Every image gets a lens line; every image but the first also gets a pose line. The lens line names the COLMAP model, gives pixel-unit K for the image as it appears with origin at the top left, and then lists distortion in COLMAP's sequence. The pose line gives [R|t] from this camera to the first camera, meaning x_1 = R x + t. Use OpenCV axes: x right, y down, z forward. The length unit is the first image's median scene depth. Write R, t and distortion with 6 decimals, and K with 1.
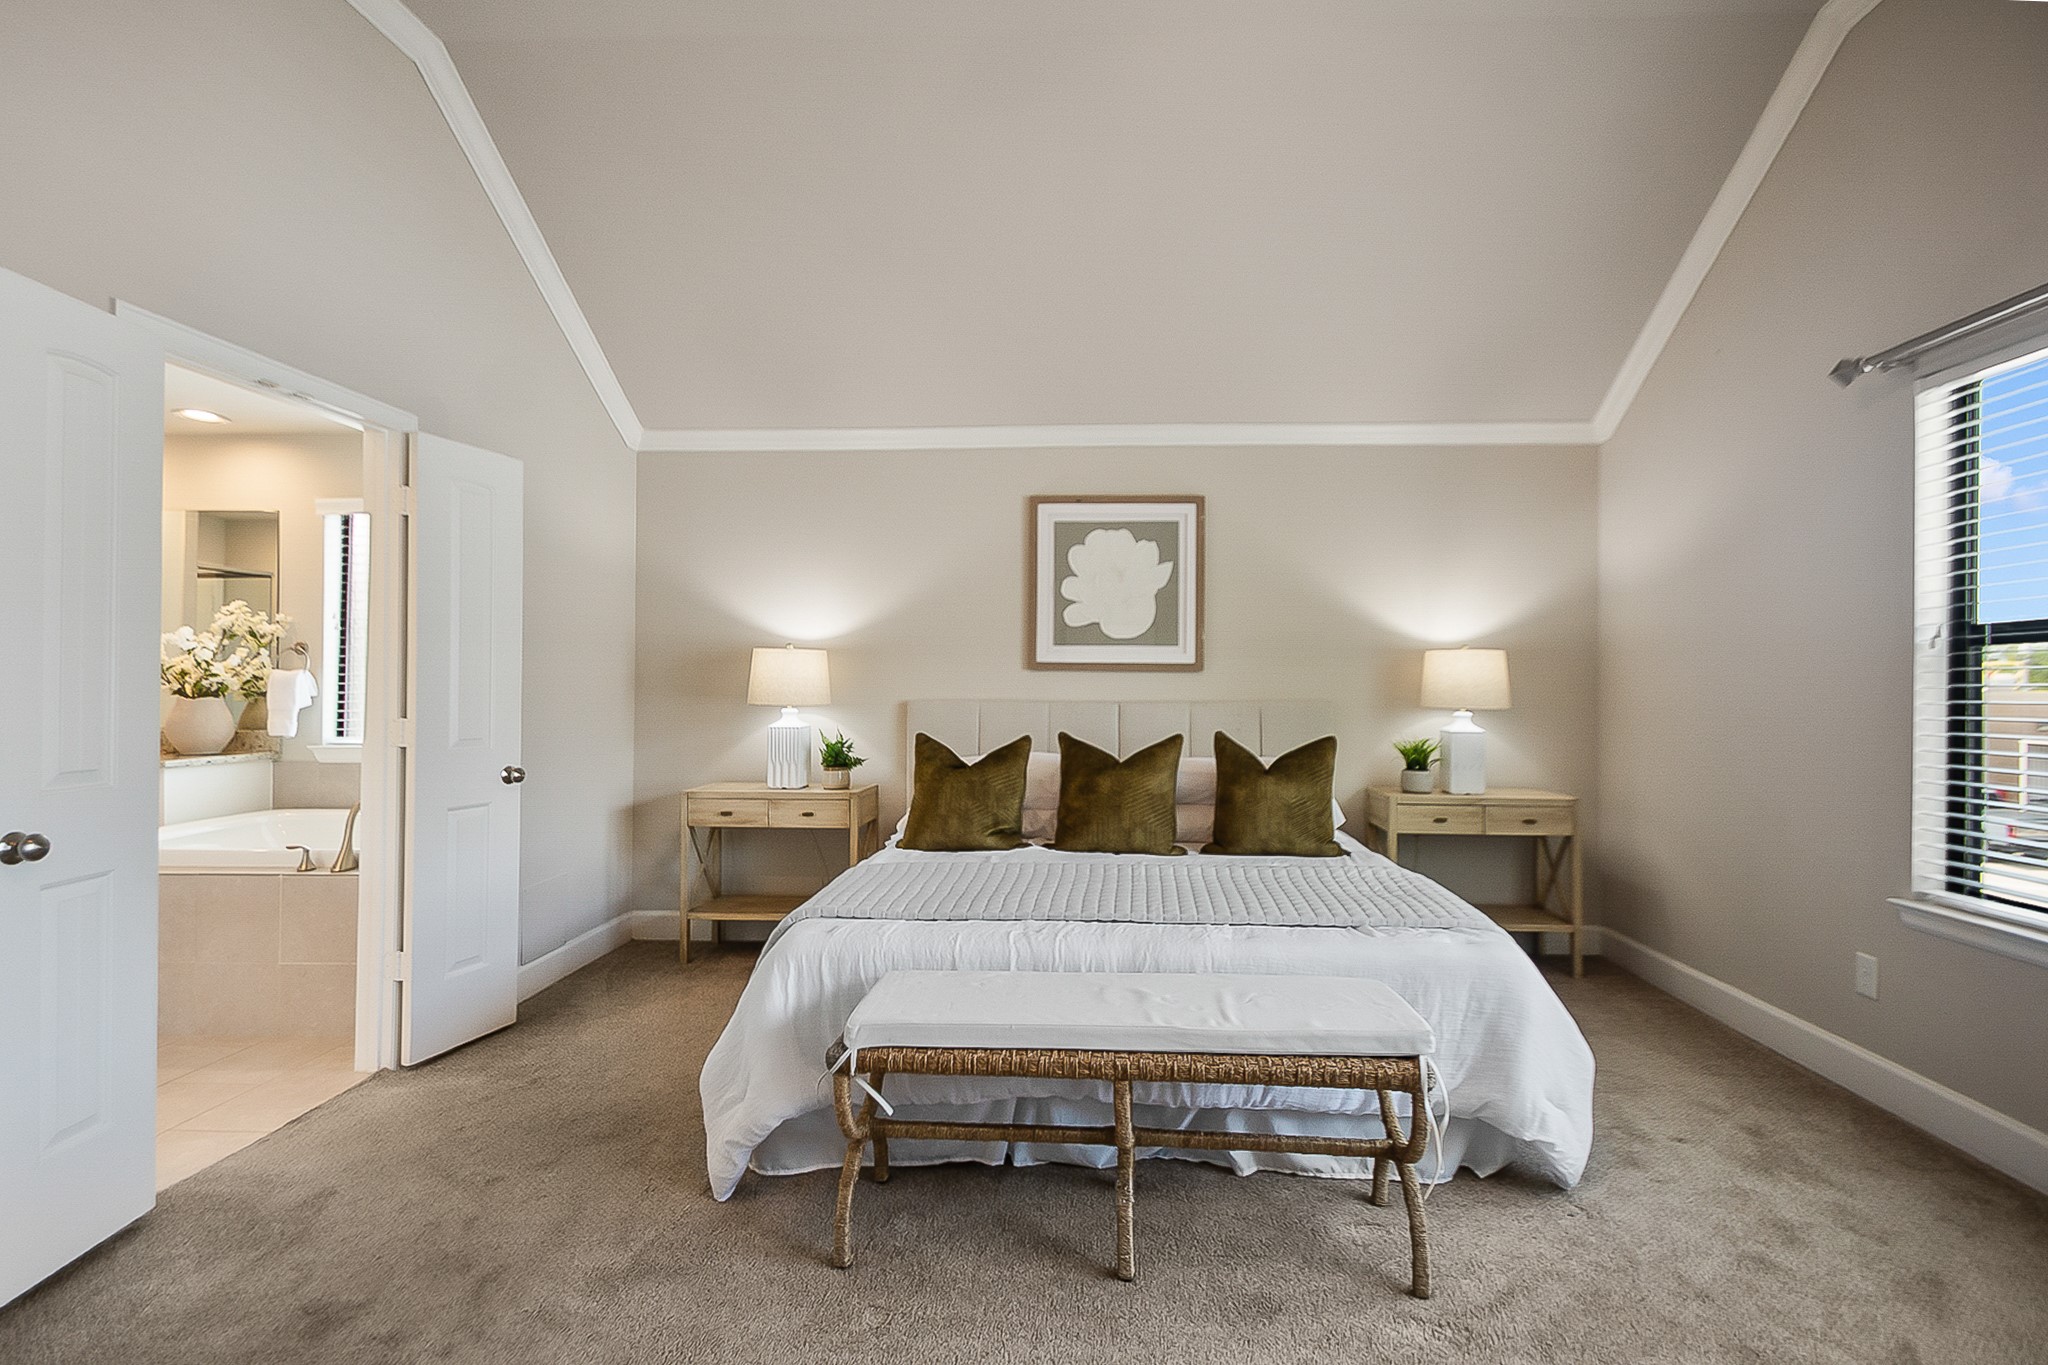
lens RADIAL K [[919.3, 0, 1035.4], [0, 919.3, 679.7], [0, 0, 1]] dist [0.023518, -0.009605]
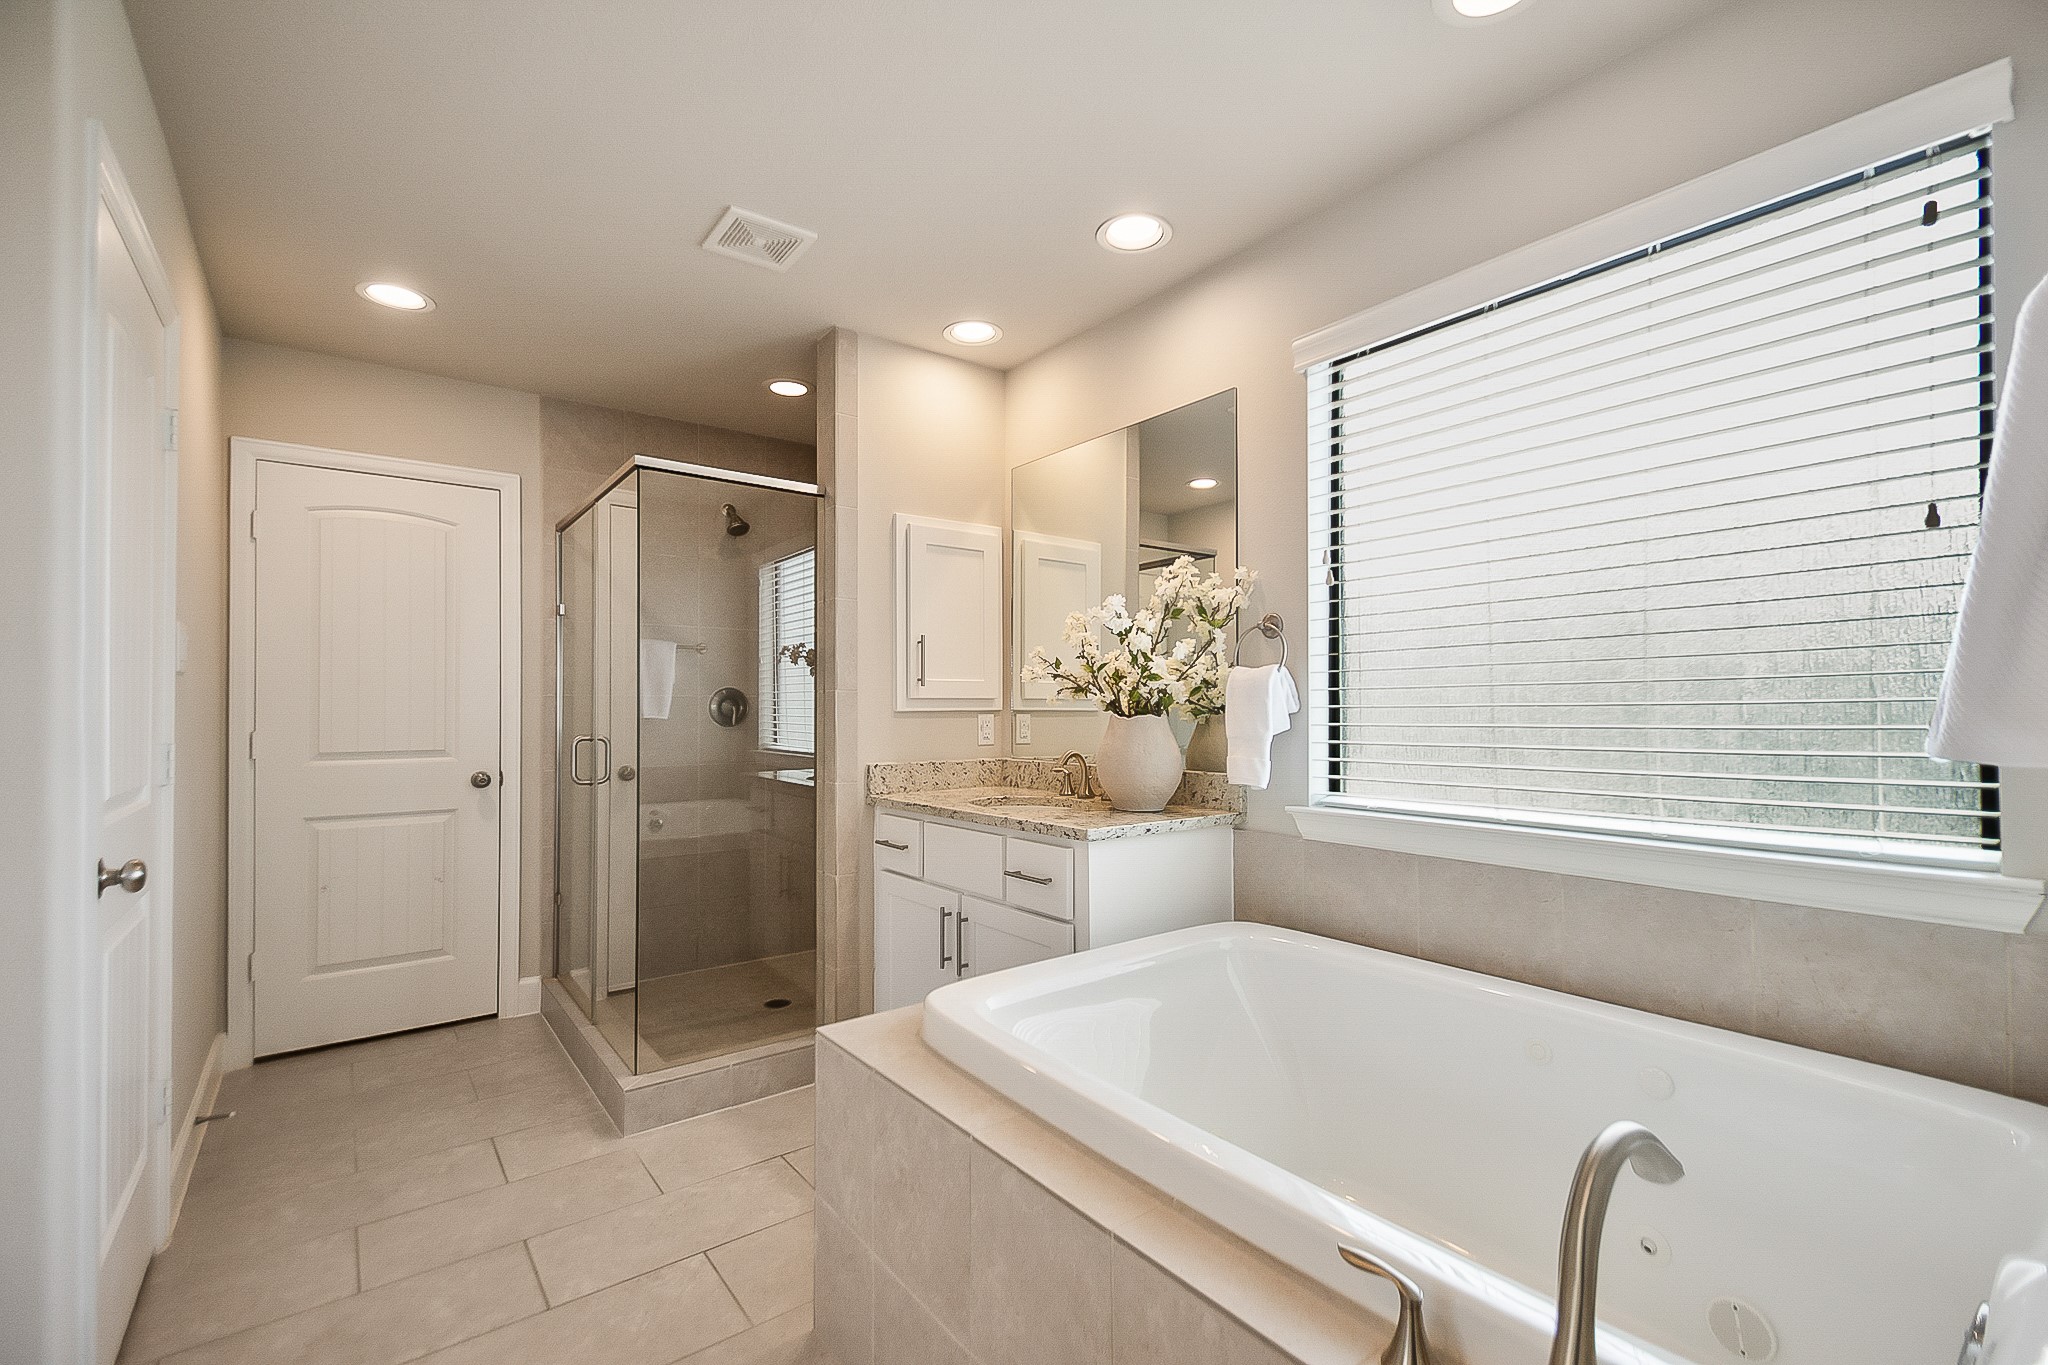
lens RADIAL K [[905.0, 0, 1029.6], [0, 905.0, 710.1], [0, 0, 1]] dist [0.018946, -0.000360]
pose [[0.644623, -0.005923, -0.764478, -0.515933], [0.010143, 0.999948, 0.000805, 0.015357], [0.764434, -0.008273, 0.644649, 0.593910]]
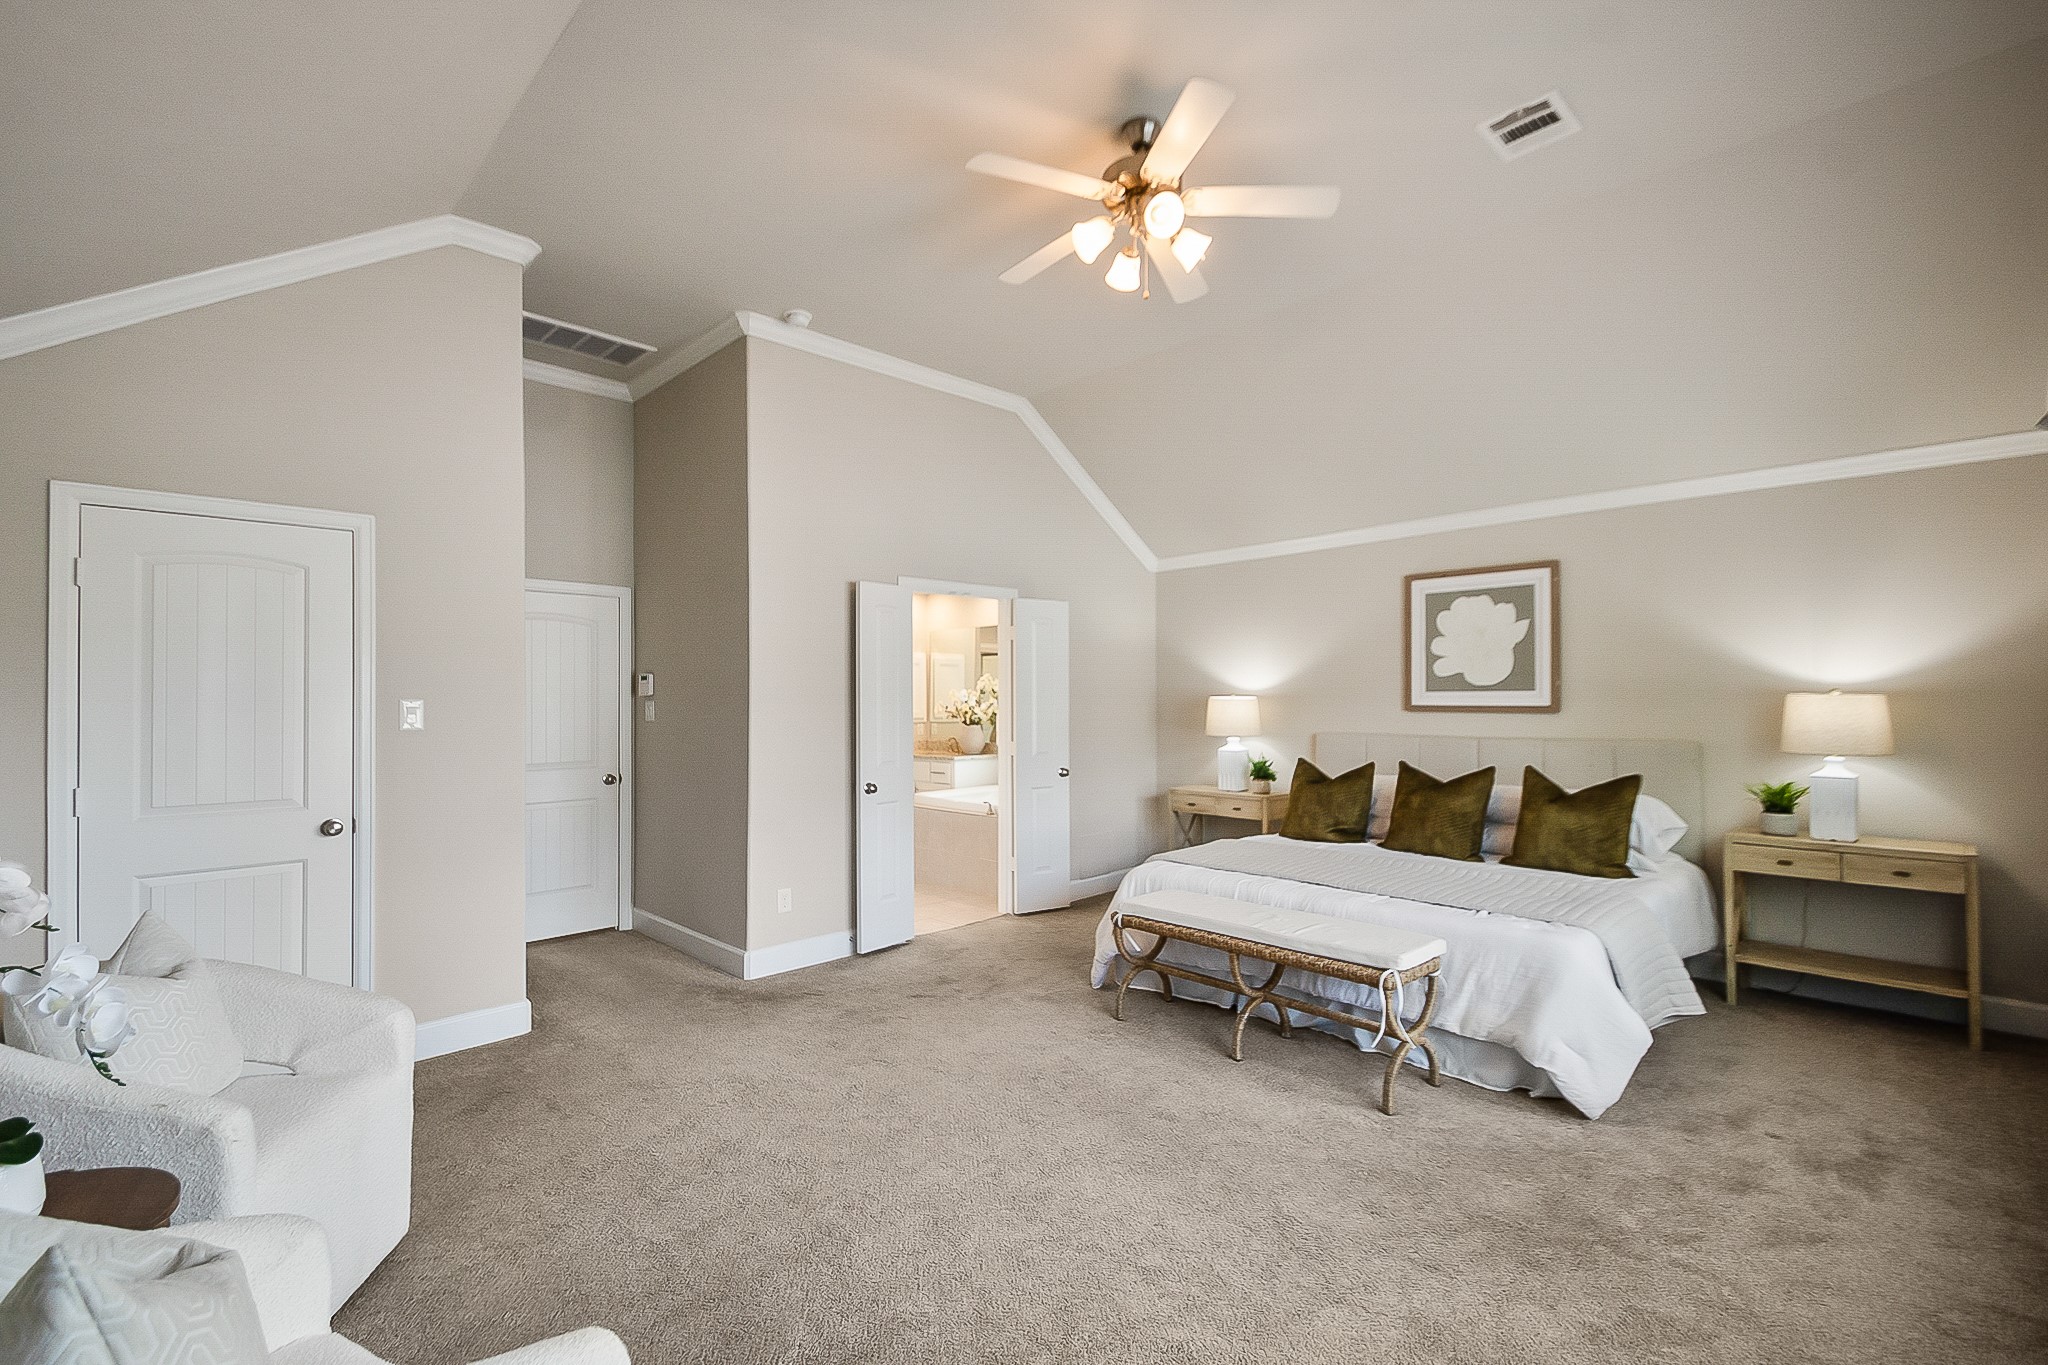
lens RADIAL K [[845.4, 0, 1029.9], [0, 845.4, 700.5], [0, 0, 1]] dist [-0.000018, -0.000187]
pose [[0.731995, -0.008936, -0.681252, 0.417107], [0.011667, 0.999932, -0.000580, -0.031555], [0.681210, -0.007523, 0.732049, -0.221597]]
